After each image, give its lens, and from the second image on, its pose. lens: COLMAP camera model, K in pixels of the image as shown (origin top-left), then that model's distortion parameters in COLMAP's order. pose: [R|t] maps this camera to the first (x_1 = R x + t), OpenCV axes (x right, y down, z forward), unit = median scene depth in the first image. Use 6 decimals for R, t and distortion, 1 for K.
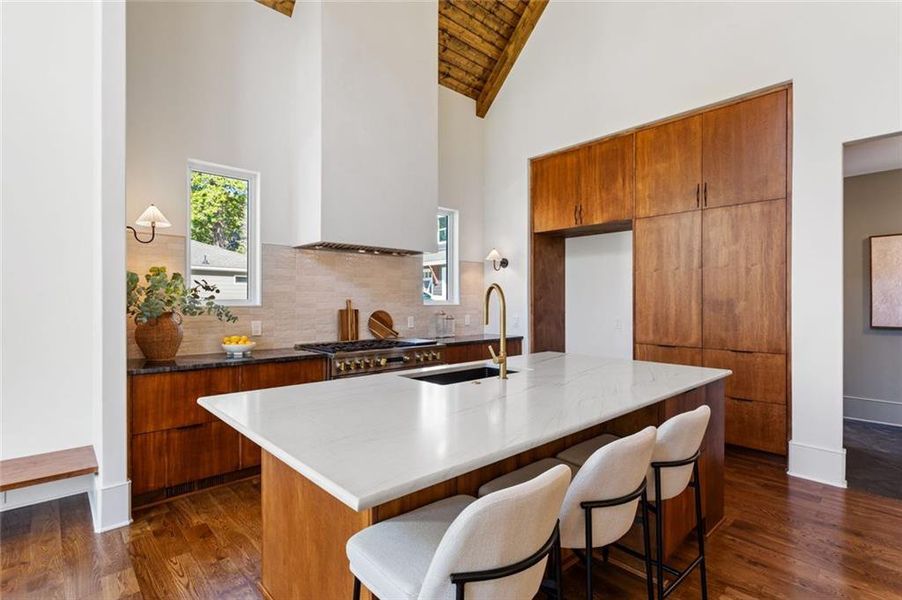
lens RADIAL K [[436.4, 0, 447.7], [0, 436.4, 304.6], [0, 0, 1]] dist [0.008062, -0.000714]
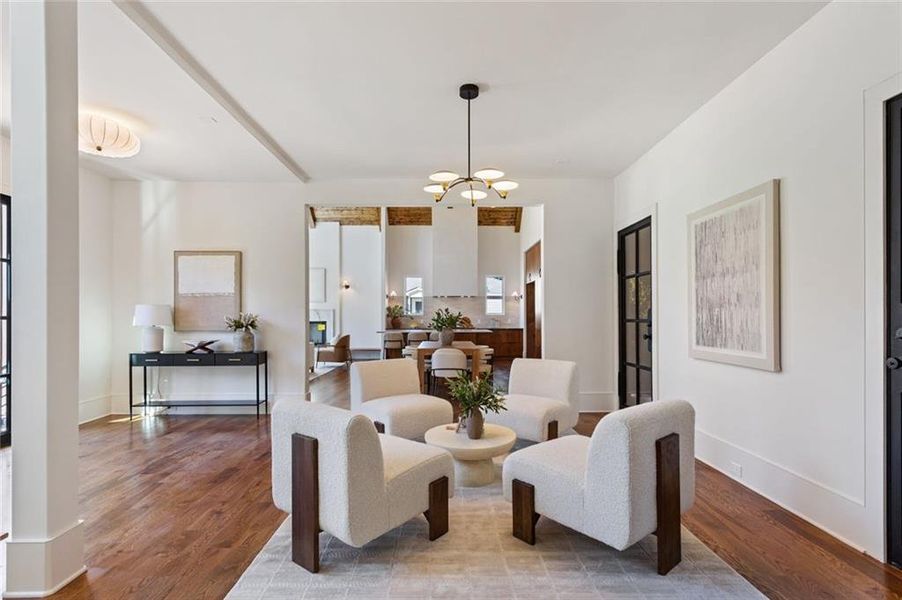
lens RADIAL K [[436.4, 0, 450.2], [0, 436.4, 315.3], [0, 0, 1]] dist [0.008062, -0.000714]
pose [[0.751198, -0.008095, -0.660027, 1.734875], [0.003062, 0.999957, -0.008778, 0.029929], [0.660070, 0.004573, 0.751190, -1.228888]]
